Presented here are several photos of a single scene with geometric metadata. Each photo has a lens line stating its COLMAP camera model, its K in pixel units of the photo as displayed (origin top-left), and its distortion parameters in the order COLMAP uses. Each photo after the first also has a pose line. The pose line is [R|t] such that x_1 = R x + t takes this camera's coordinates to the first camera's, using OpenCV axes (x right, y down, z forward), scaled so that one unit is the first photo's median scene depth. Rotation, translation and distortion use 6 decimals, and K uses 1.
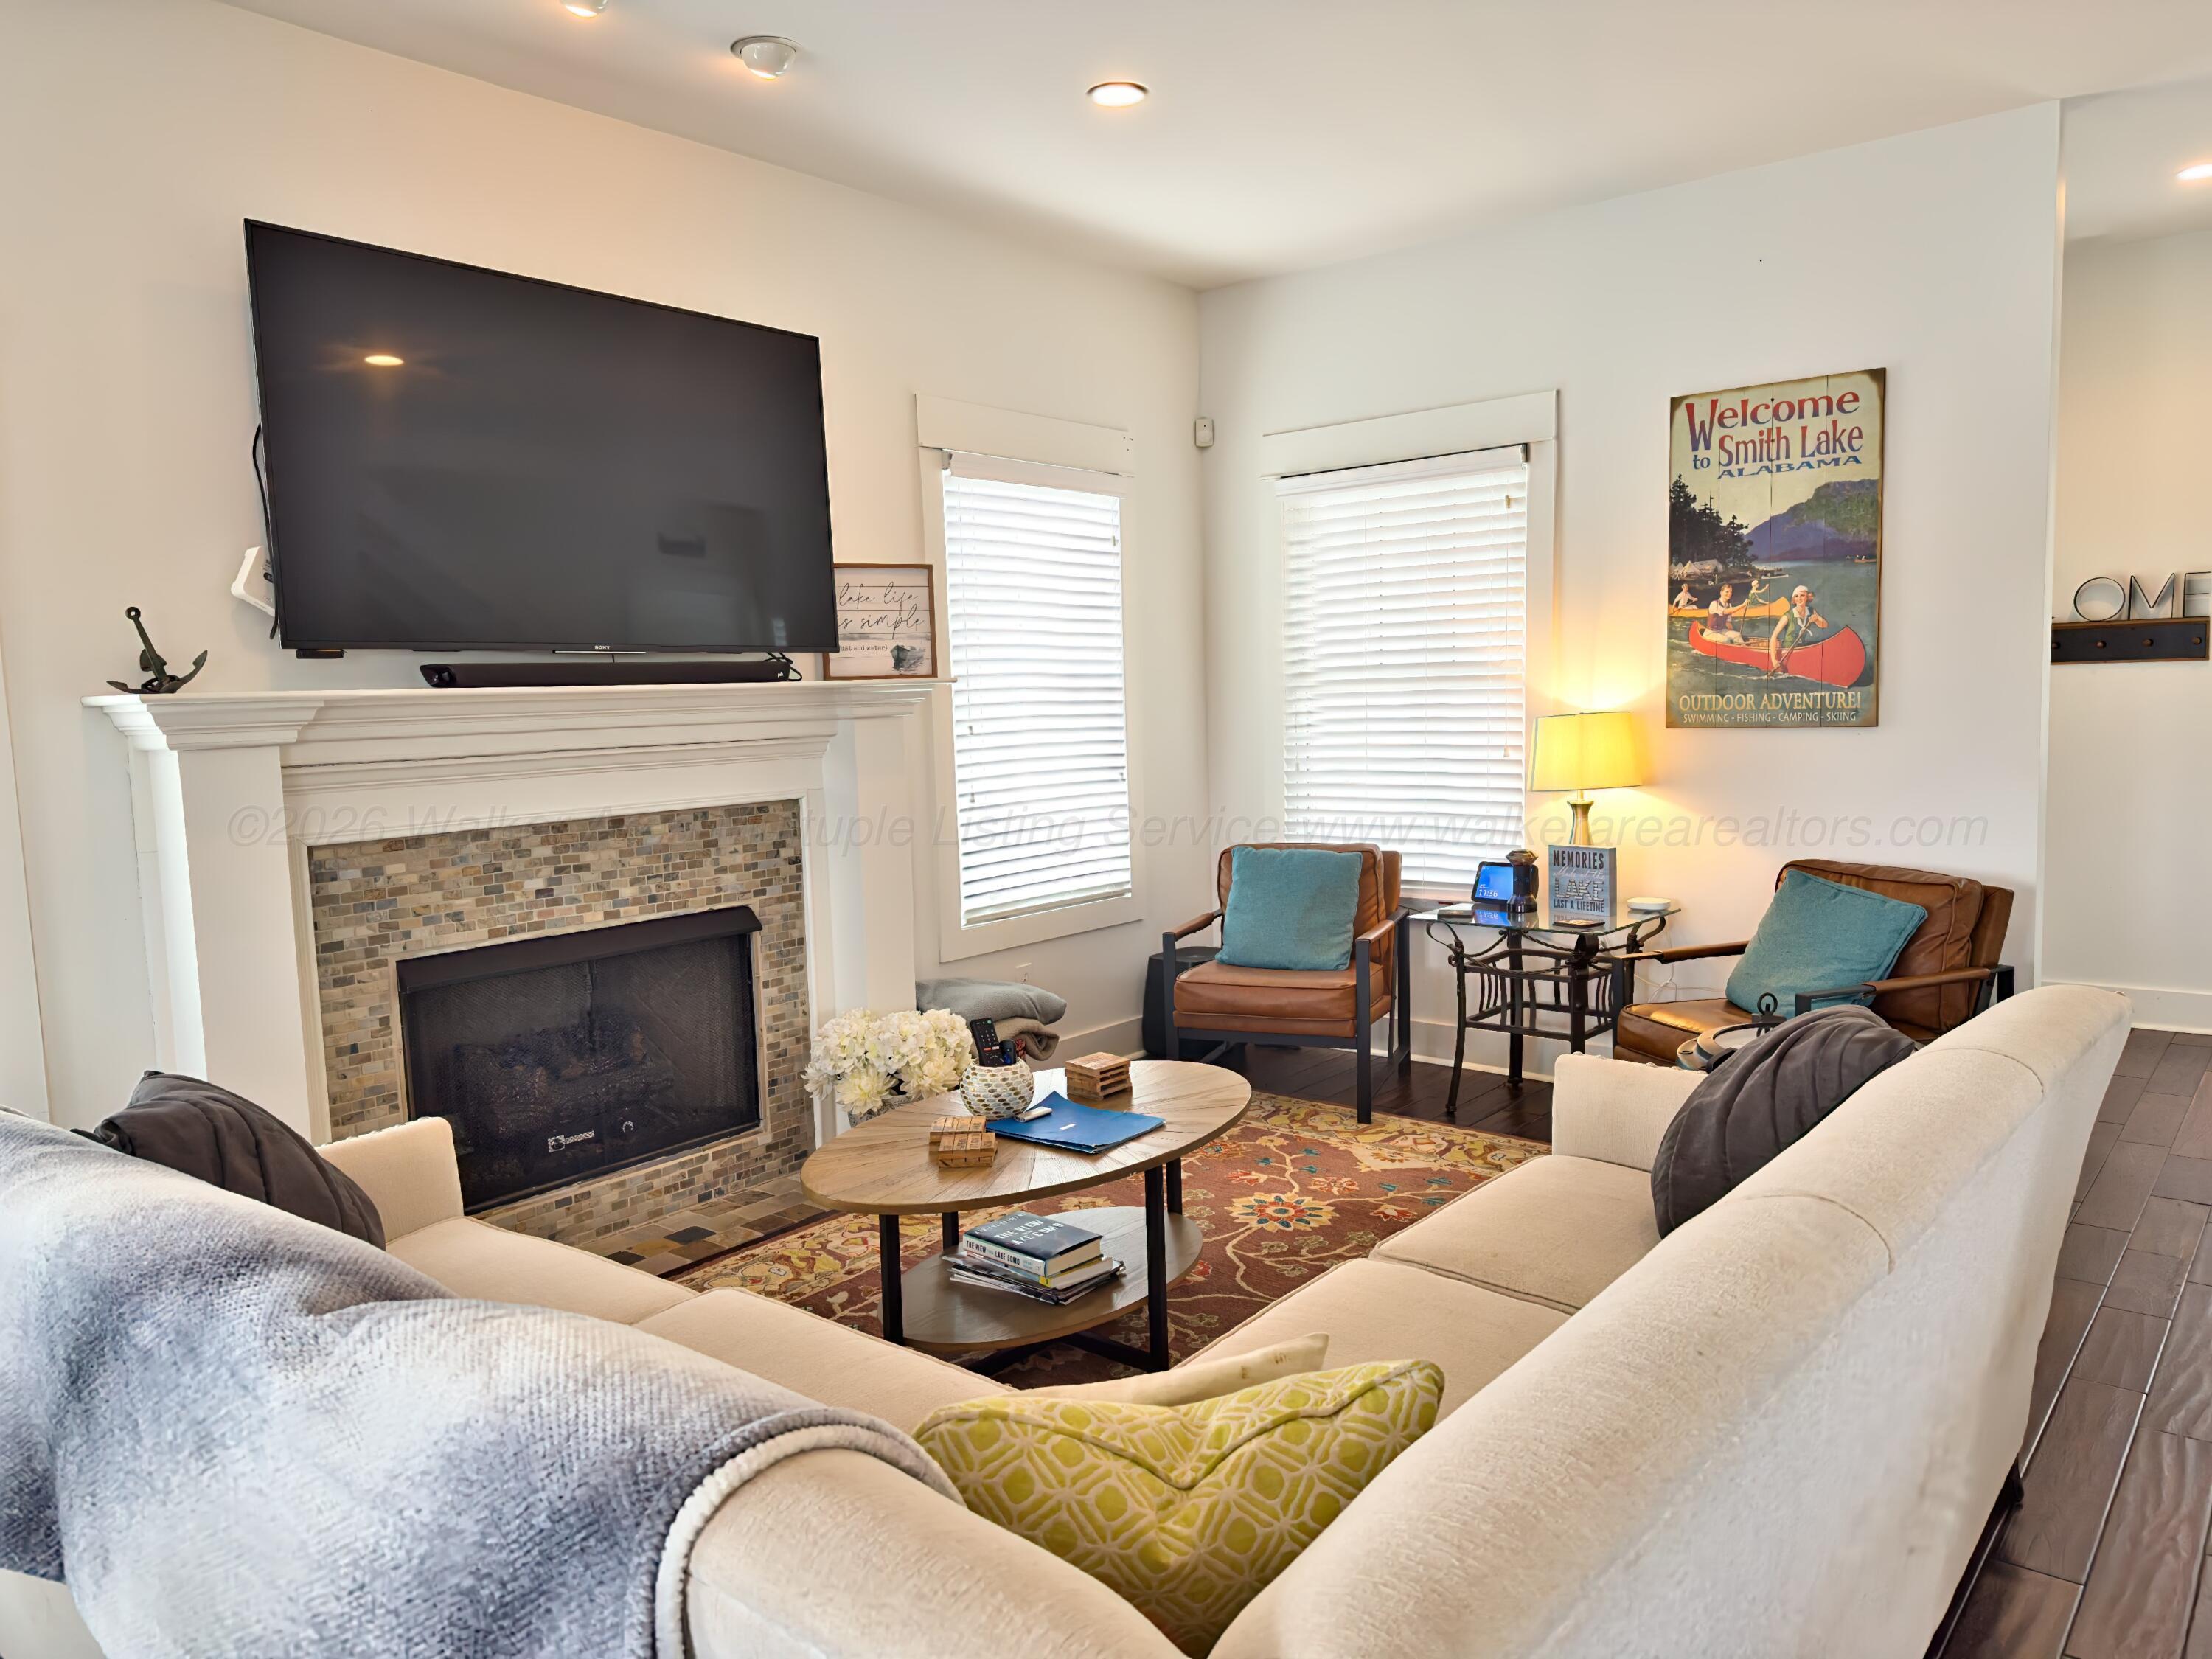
lens RADIAL K [[1557.0, 0, 1096.7], [0, 1557.0, 832.6], [0, 0, 1]] dist [0.024441, -0.006763]
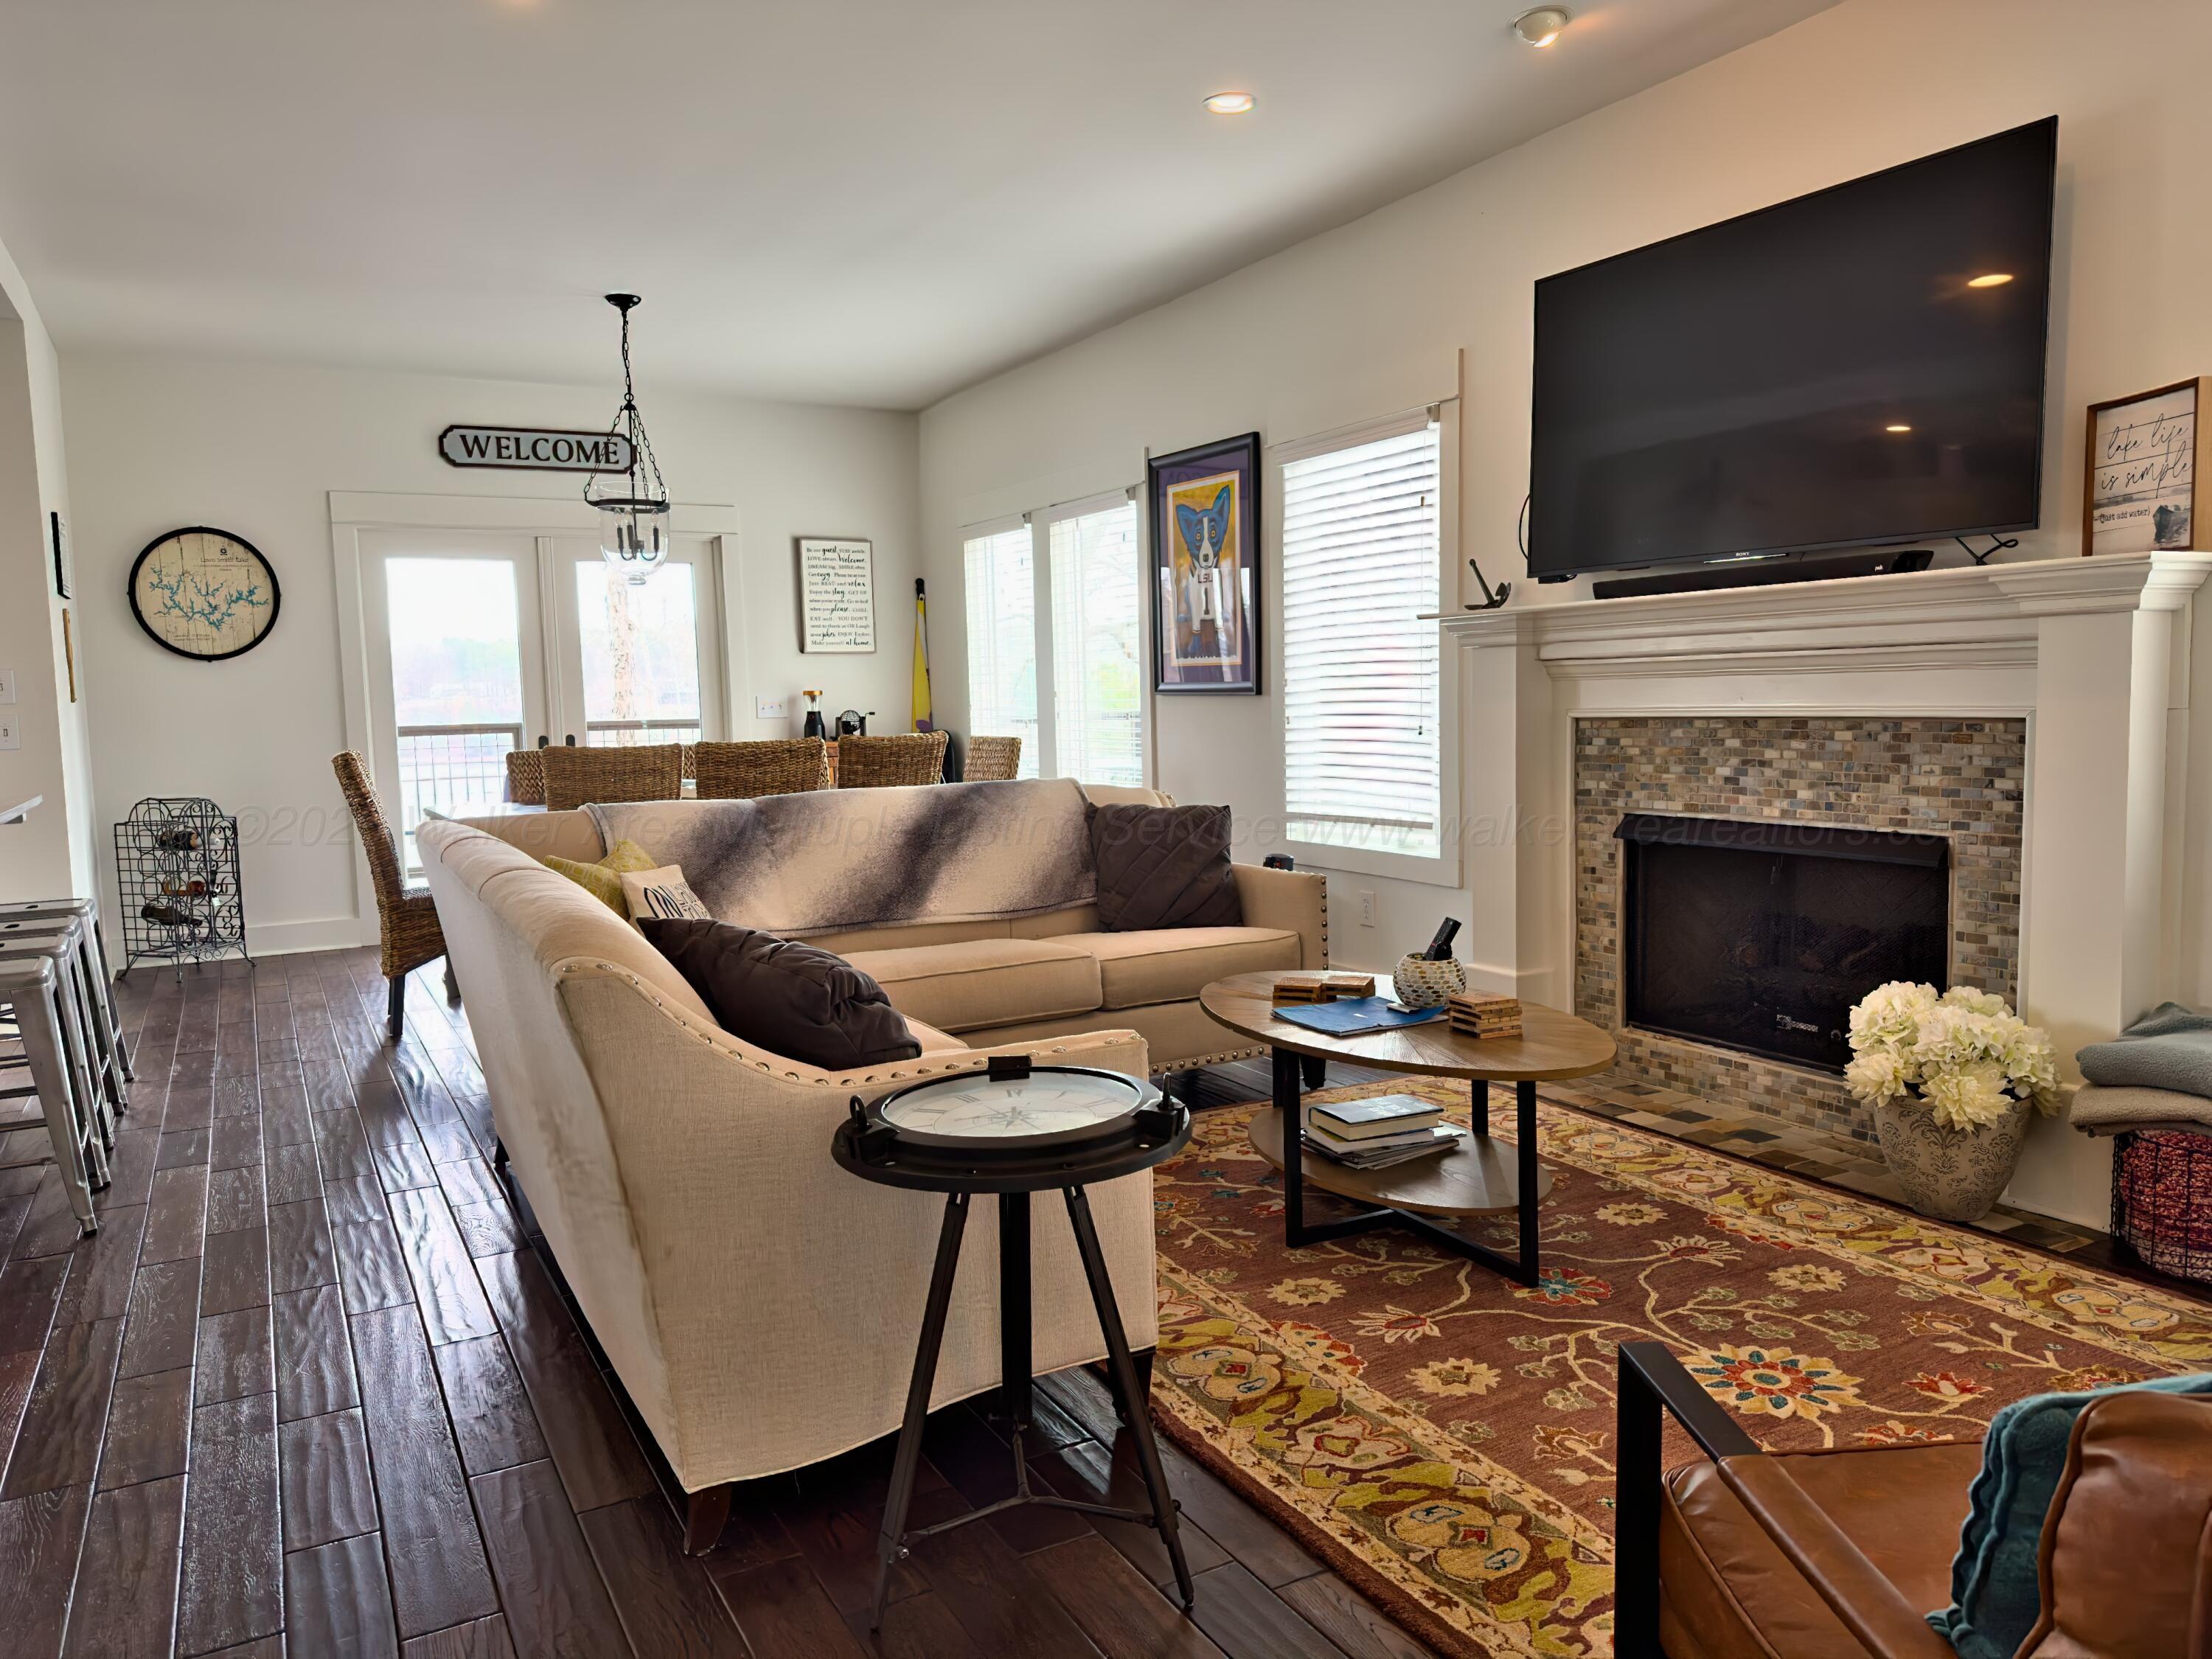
lens RADIAL K [[1557.0, 0, 1098.0], [0, 1557.0, 831.5], [0, 0, 1]] dist [0.024441, -0.006763]
pose [[-0.387966, 0.124601, -0.913212, 0.791465], [-0.048383, 0.986700, 0.155183, -0.072080], [0.920403, 0.104390, -0.376778, 0.955847]]
